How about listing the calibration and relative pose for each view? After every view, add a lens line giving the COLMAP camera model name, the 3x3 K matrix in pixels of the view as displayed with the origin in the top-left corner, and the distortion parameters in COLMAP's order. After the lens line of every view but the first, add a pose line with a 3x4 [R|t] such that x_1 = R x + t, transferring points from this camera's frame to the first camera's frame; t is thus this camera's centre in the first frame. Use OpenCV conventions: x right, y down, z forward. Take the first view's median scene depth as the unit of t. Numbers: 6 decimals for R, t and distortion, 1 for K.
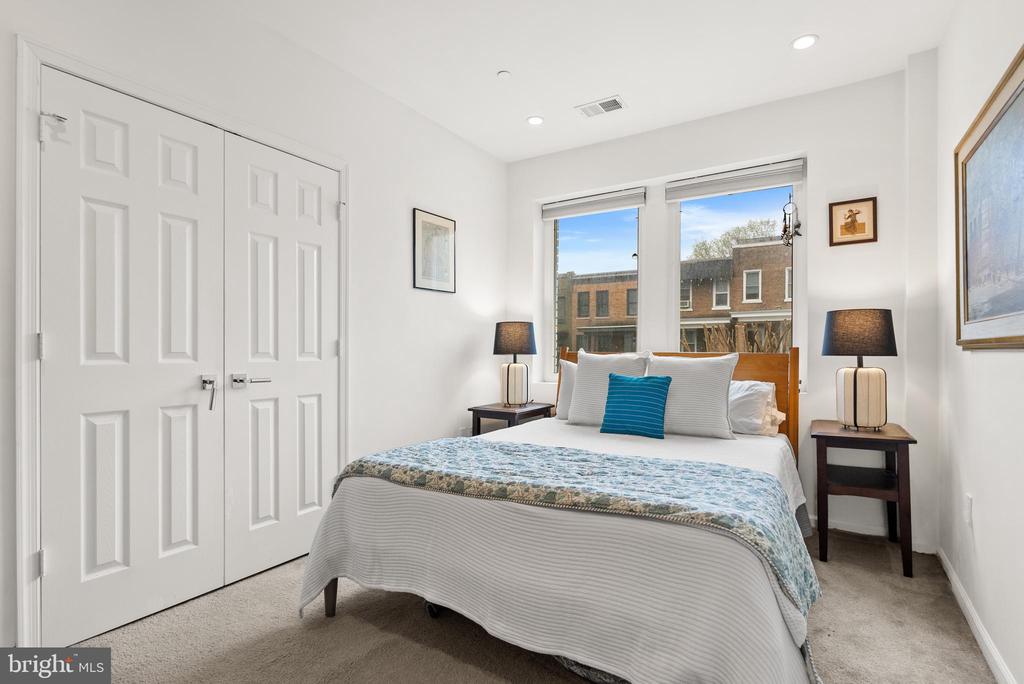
lens RADIAL K [[495.9, 0, 513.7], [0, 495.9, 353.2], [0, 0, 1]] dist [-0.001994, -0.000174]
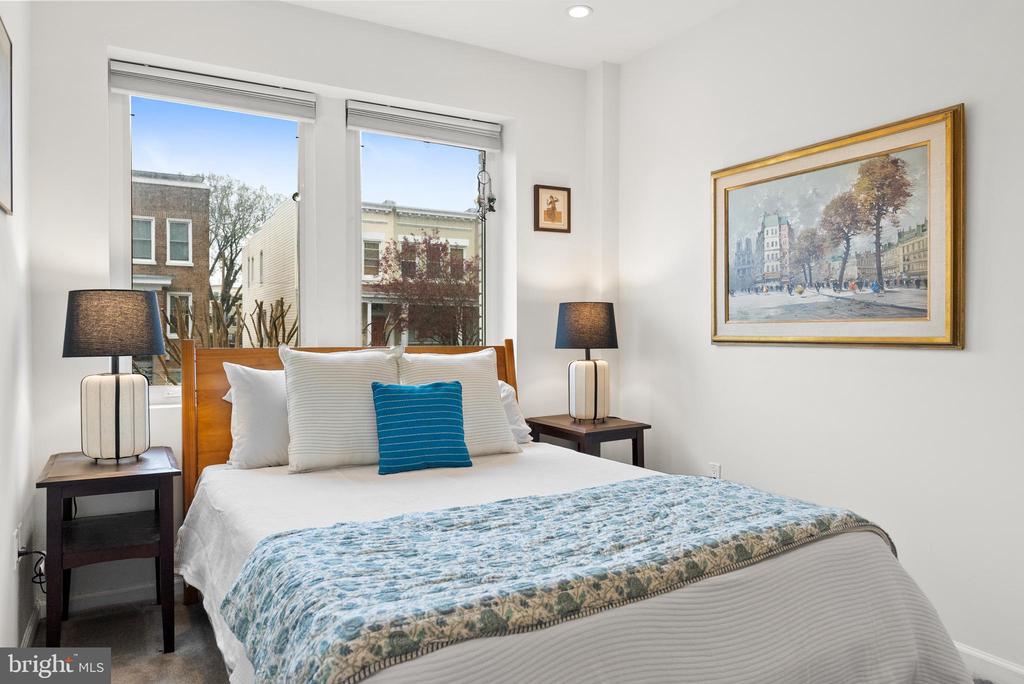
lens RADIAL K [[690.3, 0, 512.0], [0, 690.3, 342.0], [0, 0, 1]] dist [0.003551, 0.000583]
pose [[0.473862, -0.014014, 0.880487, -0.550276], [0.004706, 0.999899, 0.013382, -0.024684], [-0.880586, -0.002198, 0.473880, 0.439392]]
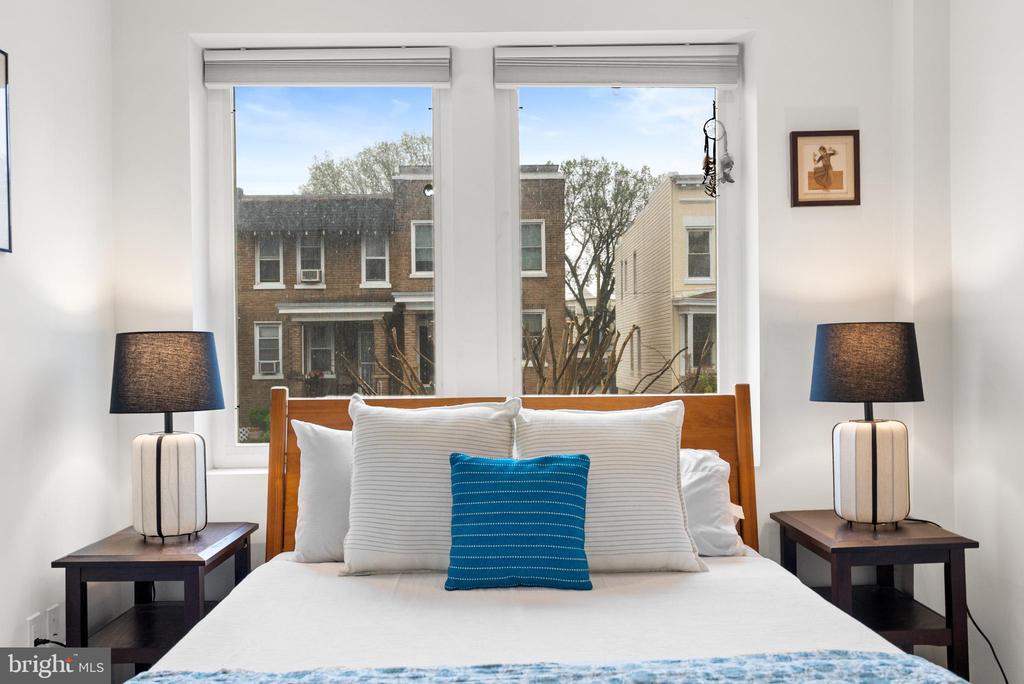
lens RADIAL K [[937.5, 0, 513.7], [0, 937.5, 371.5], [0, 0, 1]] dist [0.006665, 0.003683]
pose [[0.840548, -0.020663, 0.541344, -0.232528], [0.016420, 0.999785, 0.012667, -0.046250], [-0.541489, -0.001758, 0.840706, 0.272702]]
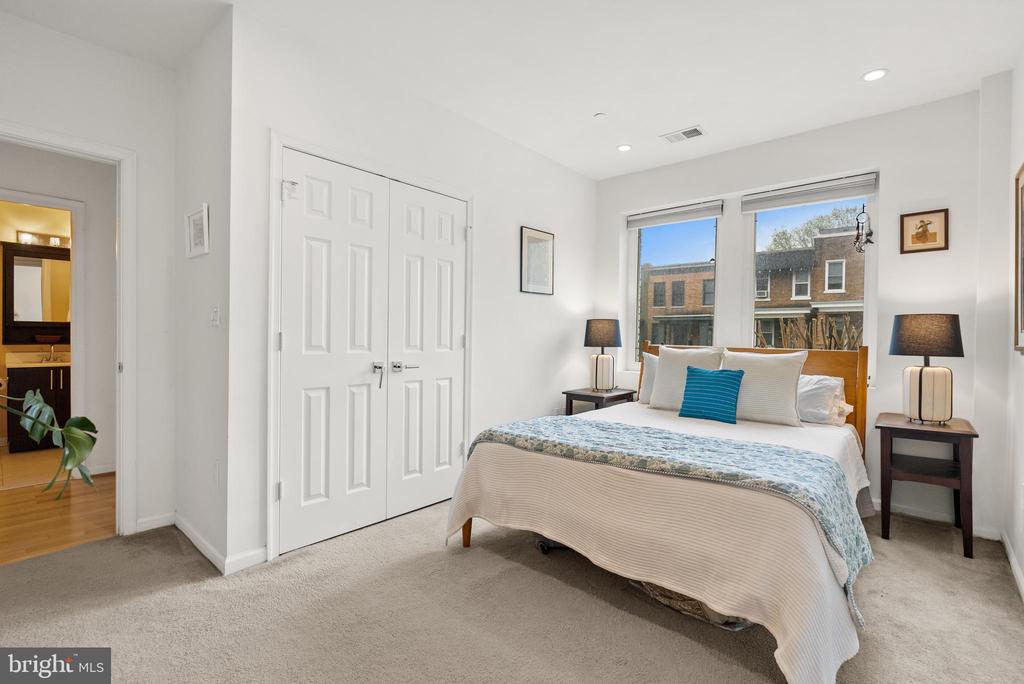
lens RADIAL K [[462.5, 0, 516.9], [0, 462.5, 339.8], [0, 0, 1]] dist [-0.002659, 0.000238]
pose [[0.987802, 0.013806, -0.155101, -0.037392], [-0.013430, 0.999904, 0.003472, -0.019927], [0.155134, -0.001347, 0.987892, -0.140133]]
